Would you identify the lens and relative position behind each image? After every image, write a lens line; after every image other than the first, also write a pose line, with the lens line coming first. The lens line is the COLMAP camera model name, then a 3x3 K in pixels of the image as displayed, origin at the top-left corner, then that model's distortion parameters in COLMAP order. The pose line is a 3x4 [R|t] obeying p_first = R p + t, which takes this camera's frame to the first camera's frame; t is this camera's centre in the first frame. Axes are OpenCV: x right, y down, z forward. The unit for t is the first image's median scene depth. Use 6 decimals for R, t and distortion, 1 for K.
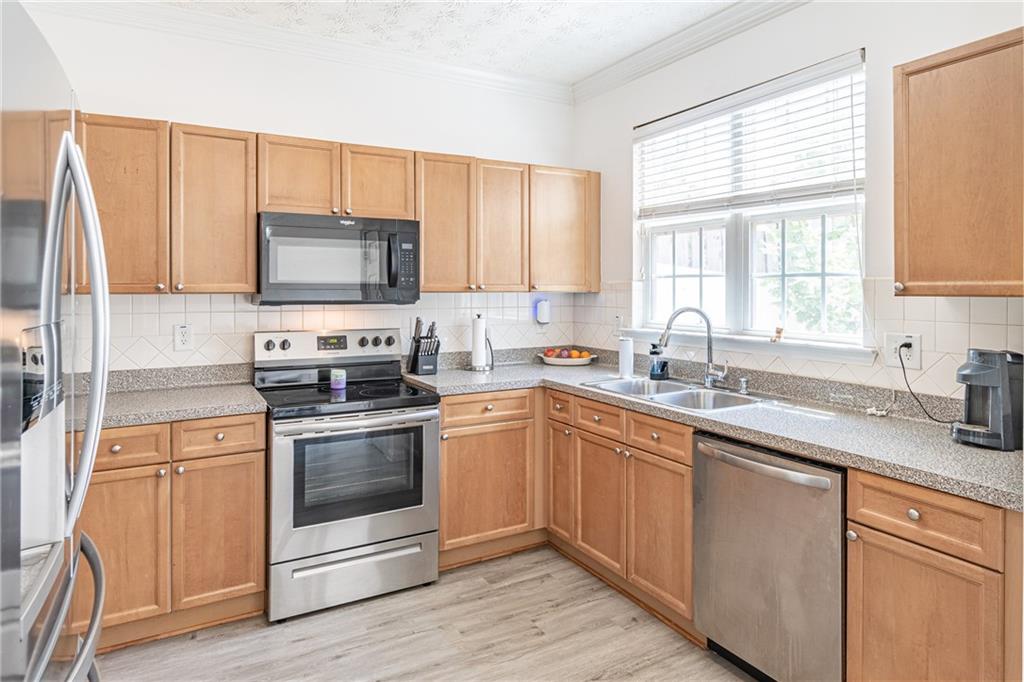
lens RADIAL K [[606.8, 0, 513.2], [0, 606.8, 287.2], [0, 0, 1]] dist [-0.000418, -0.000096]
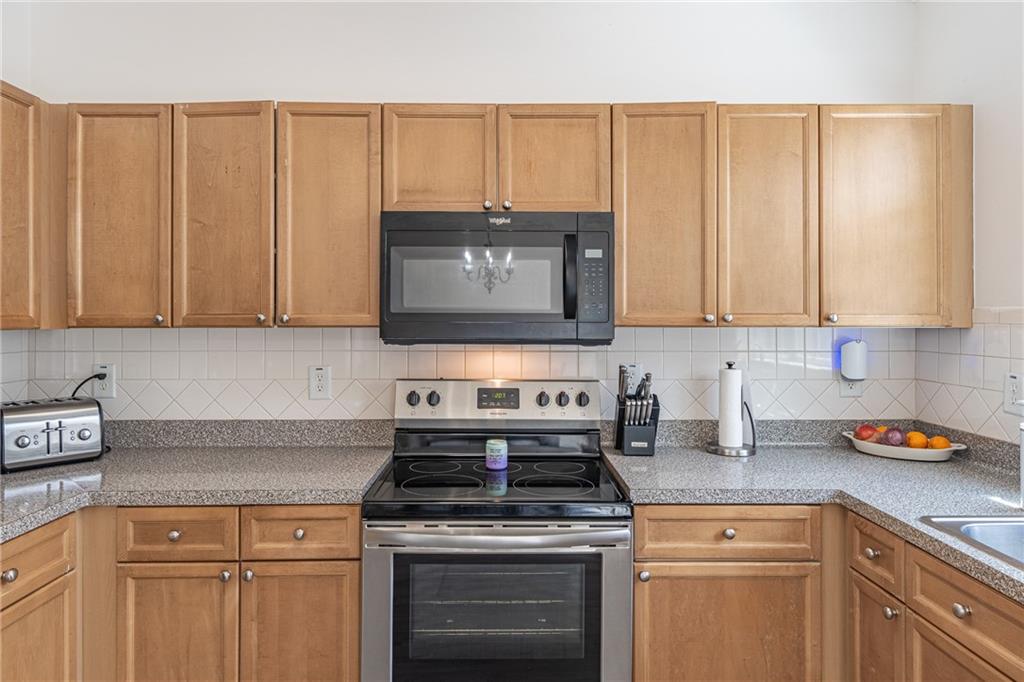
lens RADIAL K [[625.9, 0, 515.7], [0, 625.9, 311.1], [0, 0, 1]] dist [0.001649, -0.000886]
pose [[0.879473, -0.003831, -0.475933, 0.062810], [0.000554, 0.999975, -0.007025, -0.003093], [0.475948, 0.005914, 0.879454, 0.390249]]
